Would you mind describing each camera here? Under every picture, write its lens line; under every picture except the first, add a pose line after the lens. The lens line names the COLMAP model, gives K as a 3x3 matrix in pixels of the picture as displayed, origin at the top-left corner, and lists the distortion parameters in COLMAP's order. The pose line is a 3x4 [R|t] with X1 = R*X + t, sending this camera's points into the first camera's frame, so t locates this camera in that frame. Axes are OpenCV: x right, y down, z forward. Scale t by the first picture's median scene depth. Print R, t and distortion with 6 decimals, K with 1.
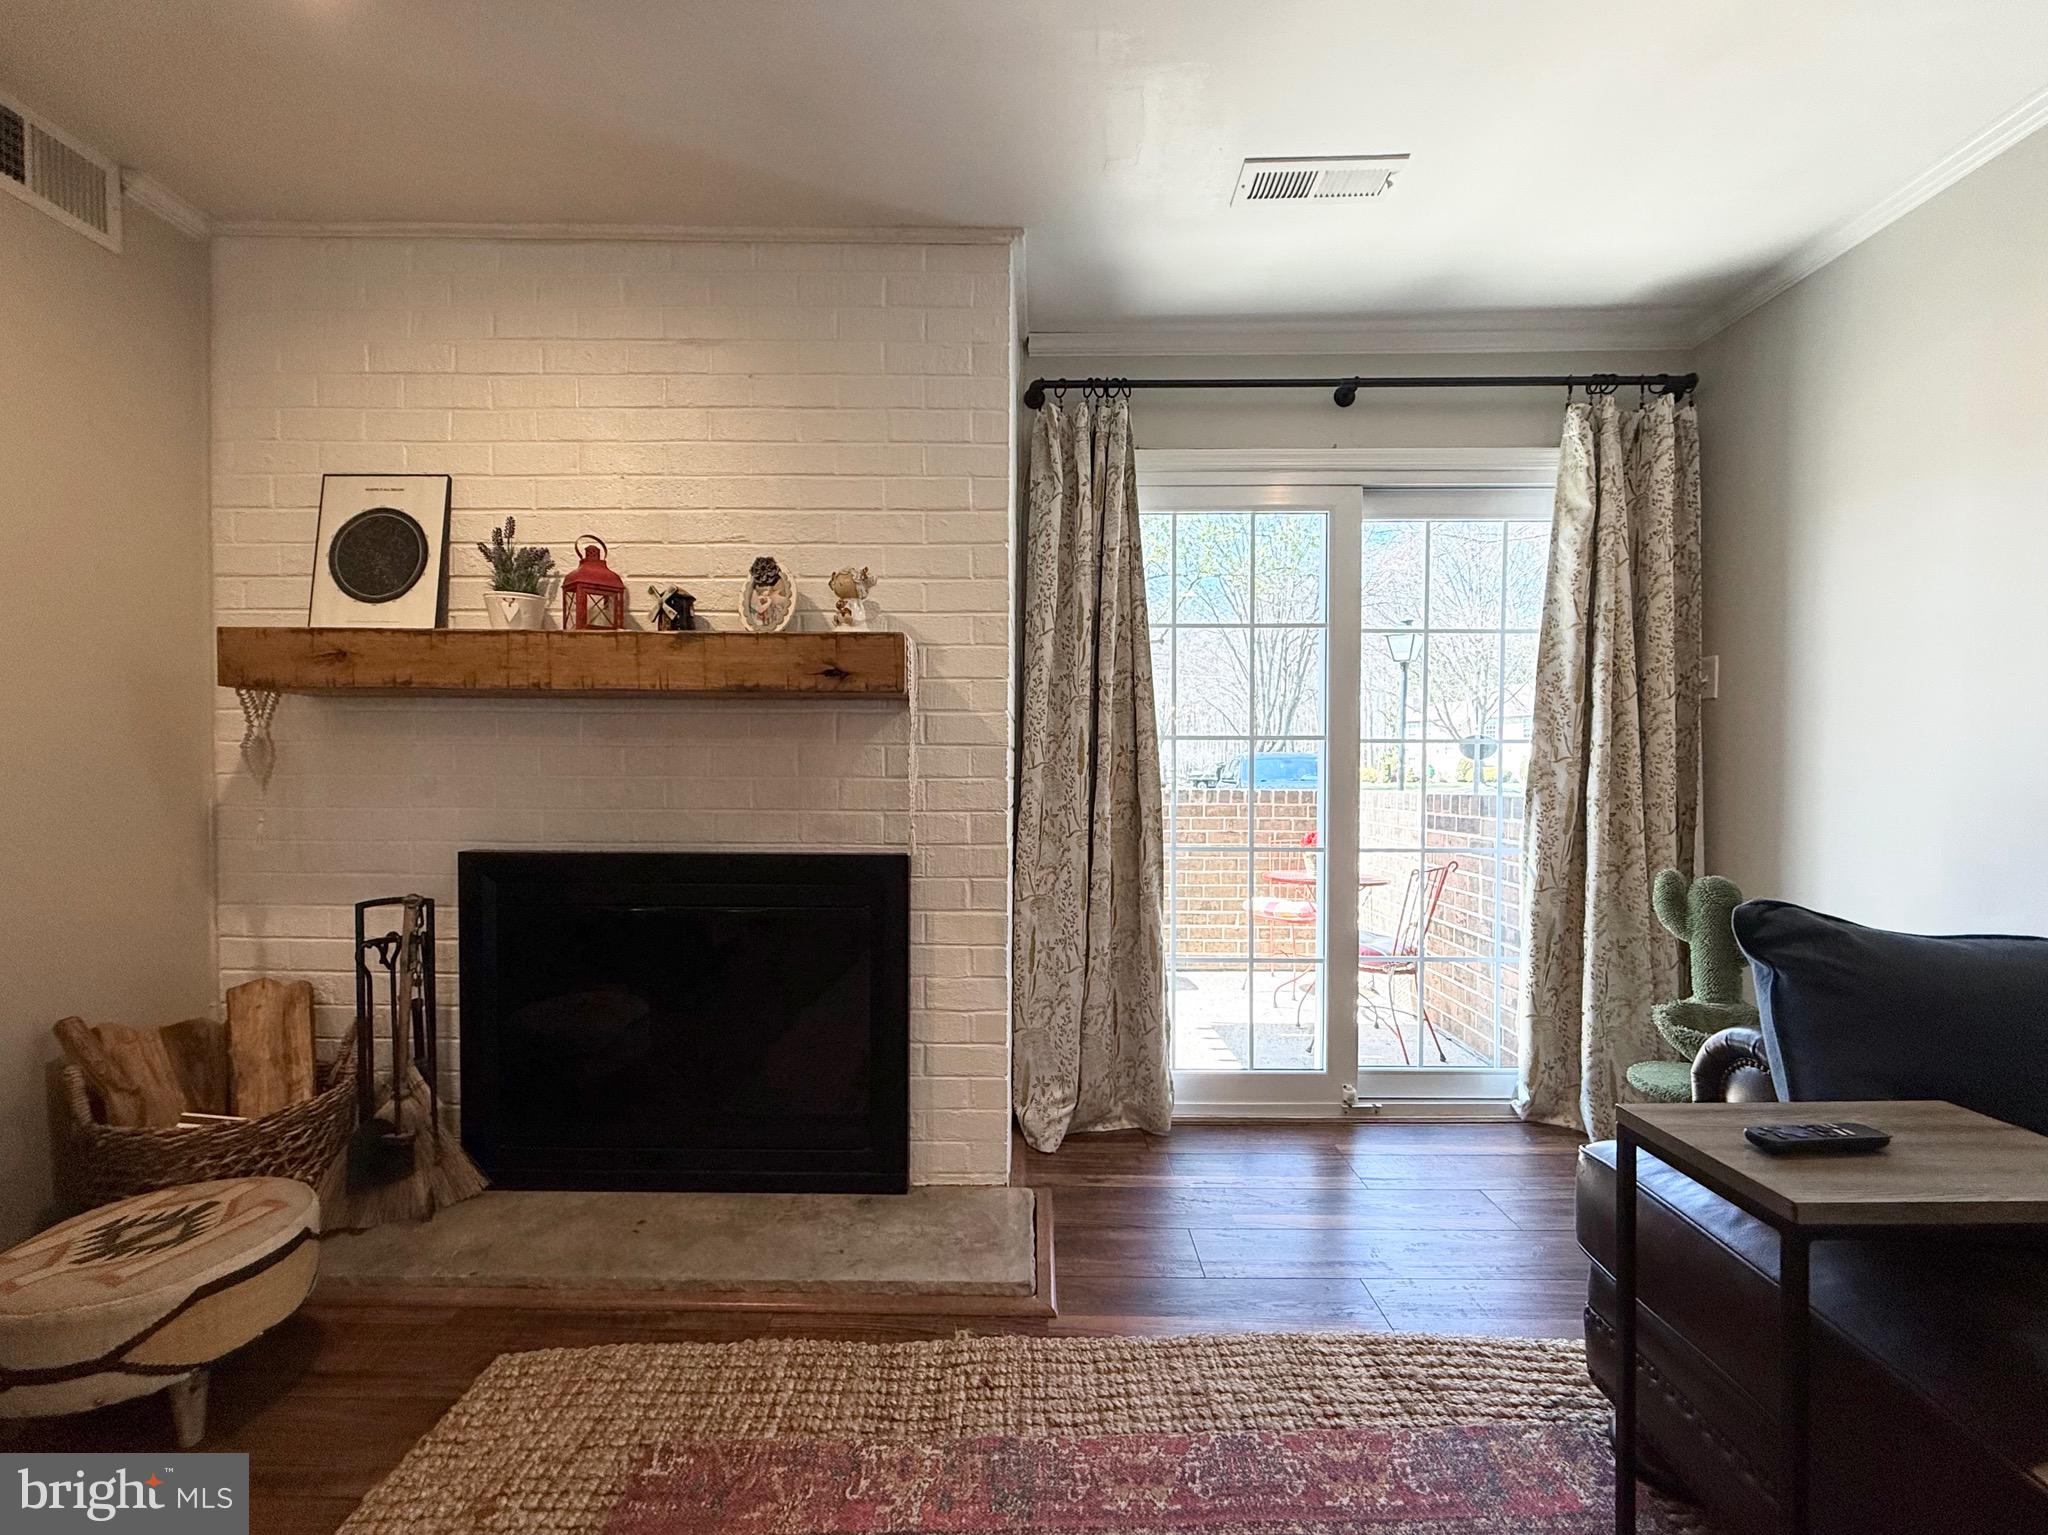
lens RADIAL K [[837.7, 0, 1026.9], [0, 837.7, 799.1], [0, 0, 1]] dist [-0.002080, 0.001575]
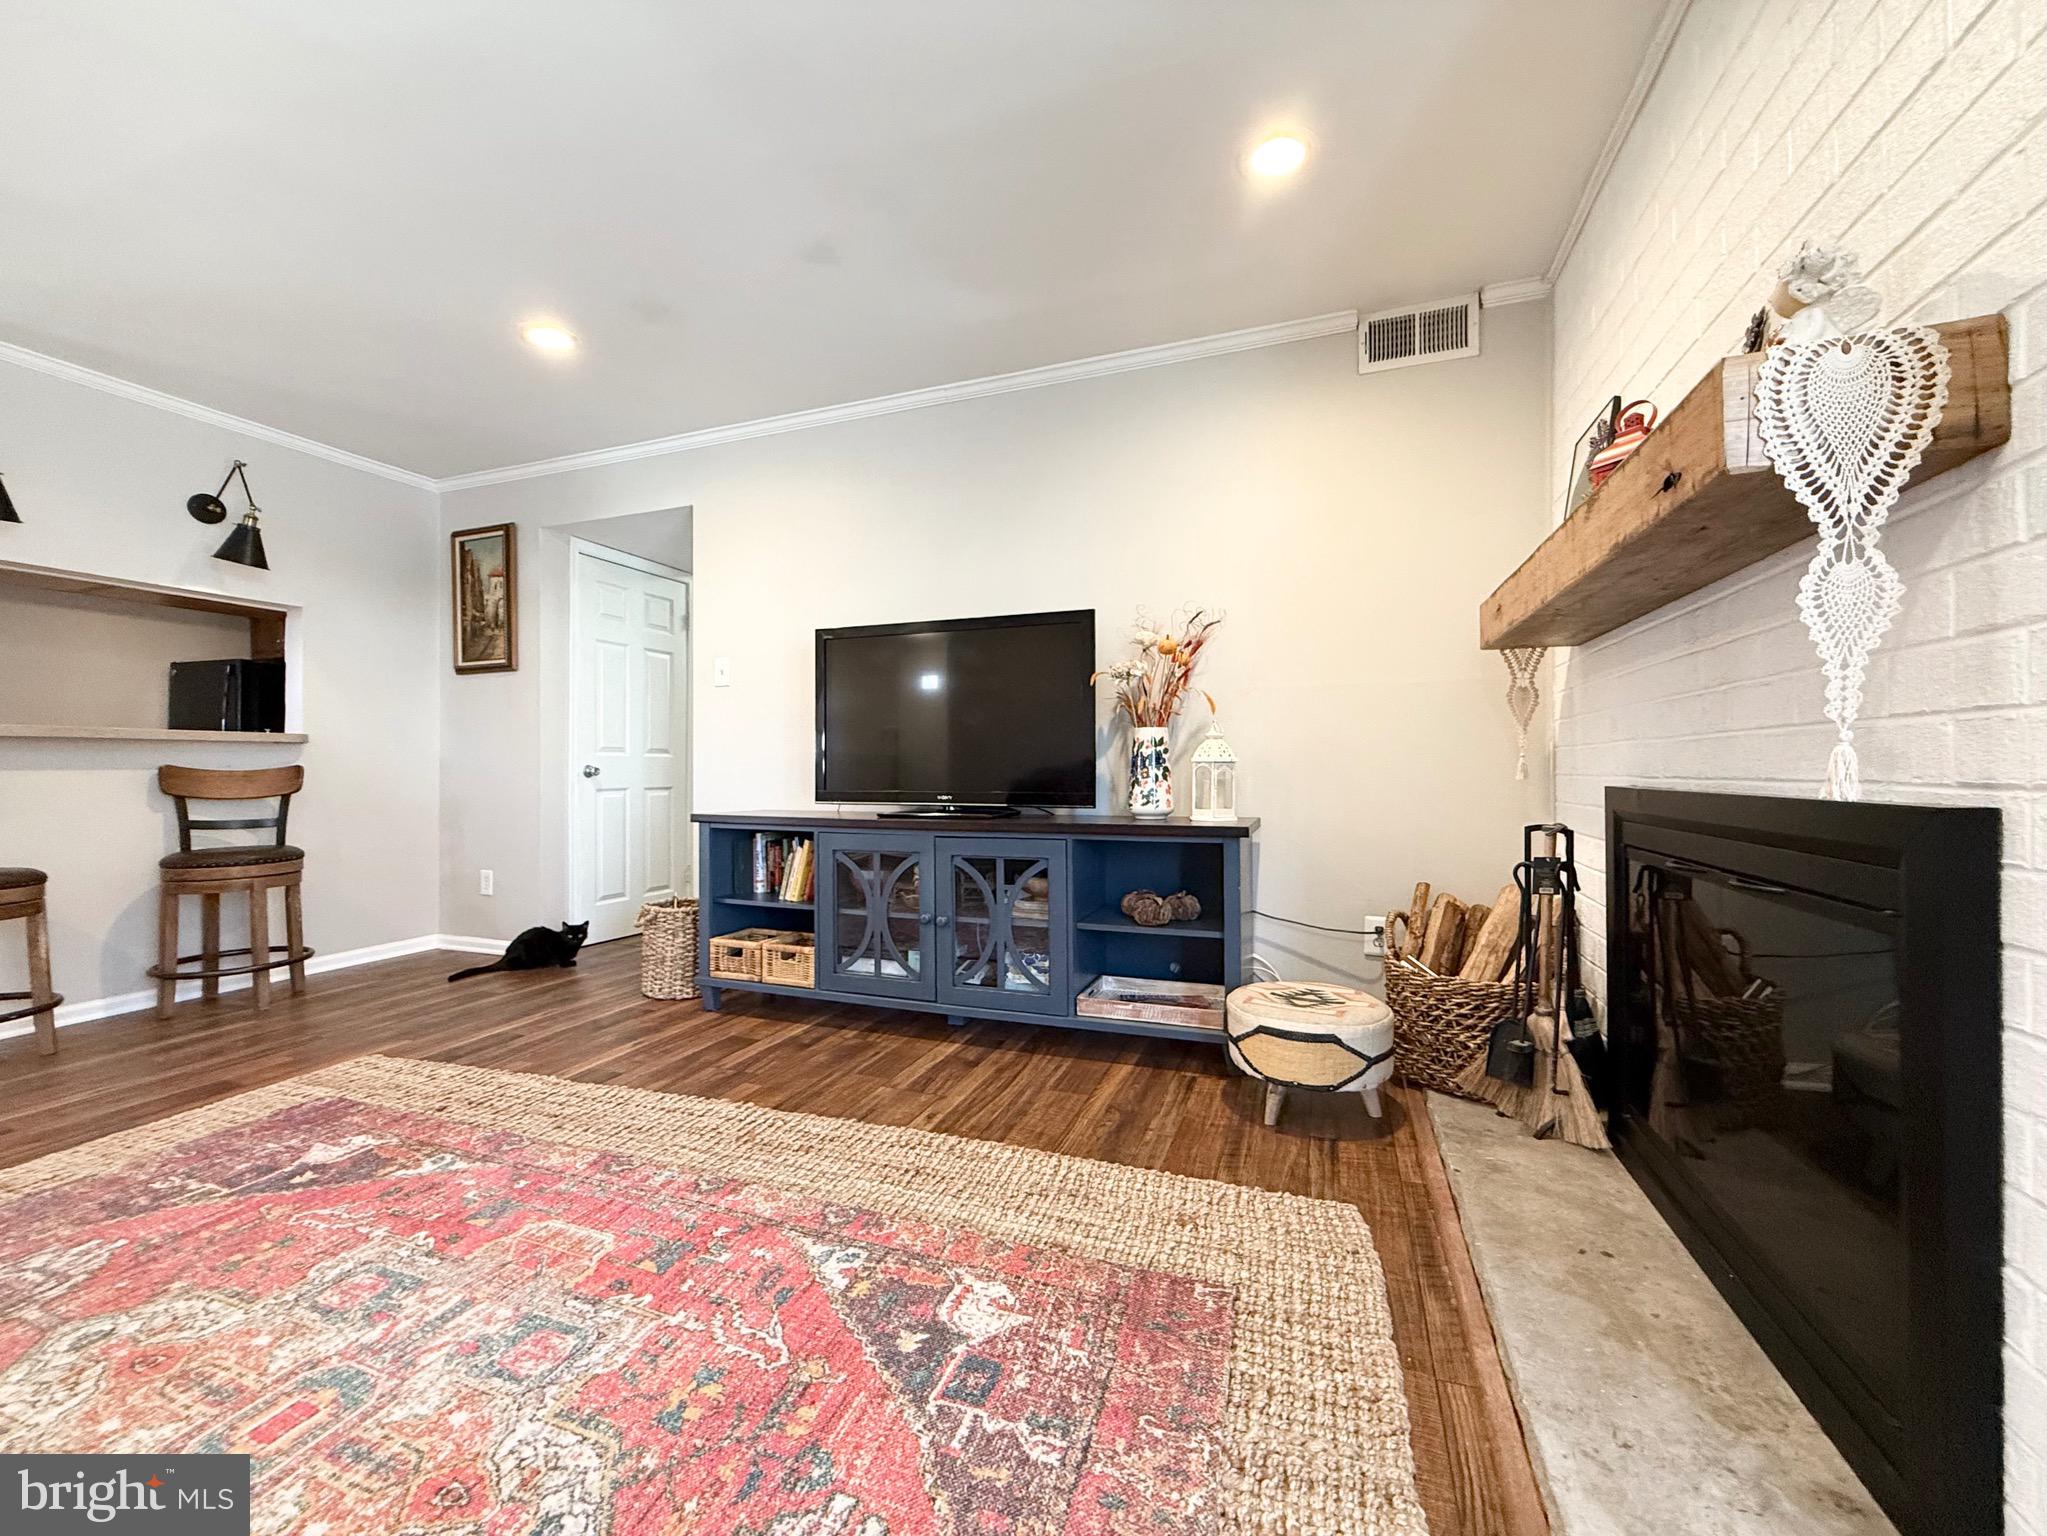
lens RADIAL K [[837.3, 0, 1028.2], [0, 837.3, 752.1], [0, 0, 1]] dist [-0.002080, 0.001575]
pose [[-0.347085, -0.022557, -0.937562, 0.447815], [-0.020177, 0.999659, -0.016581, 0.055601], [0.937616, 0.013162, -0.347422, 0.720317]]
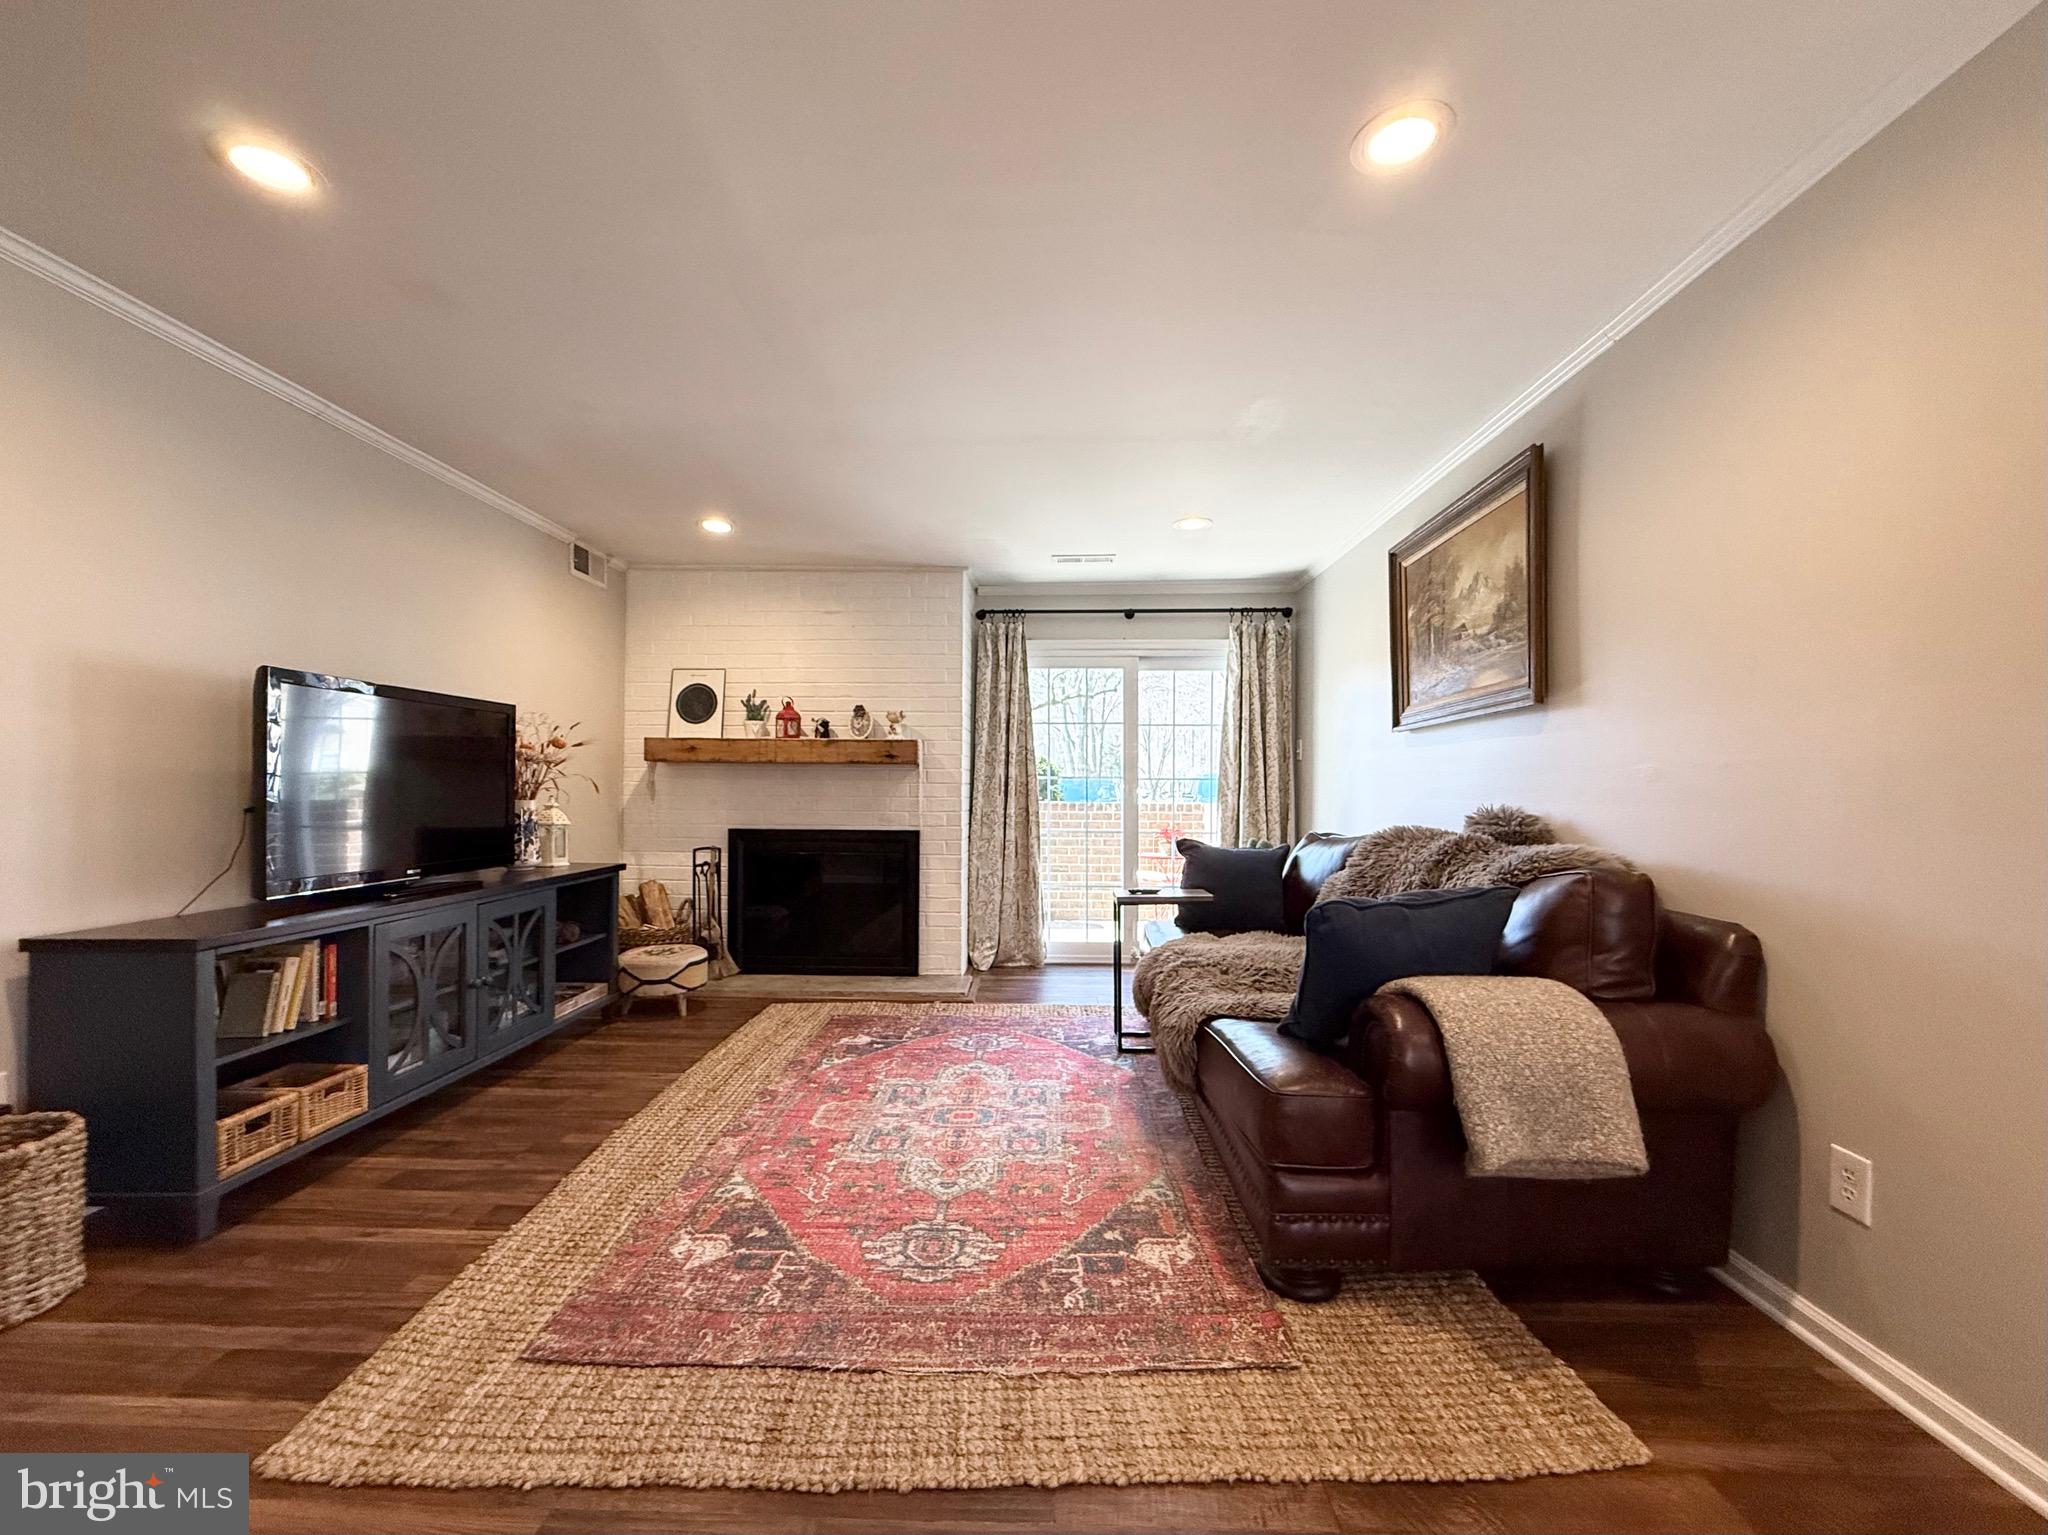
lens RADIAL K [[837.7, 0, 1044.0], [0, 837.7, 779.9], [0, 0, 1]] dist [-0.002080, 0.001575]
pose [[0.999975, 0.001985, 0.006734, 0.197619], [-0.001779, 0.999534, -0.030467, -0.004922], [-0.006791, 0.030454, 0.999513, -1.385266]]
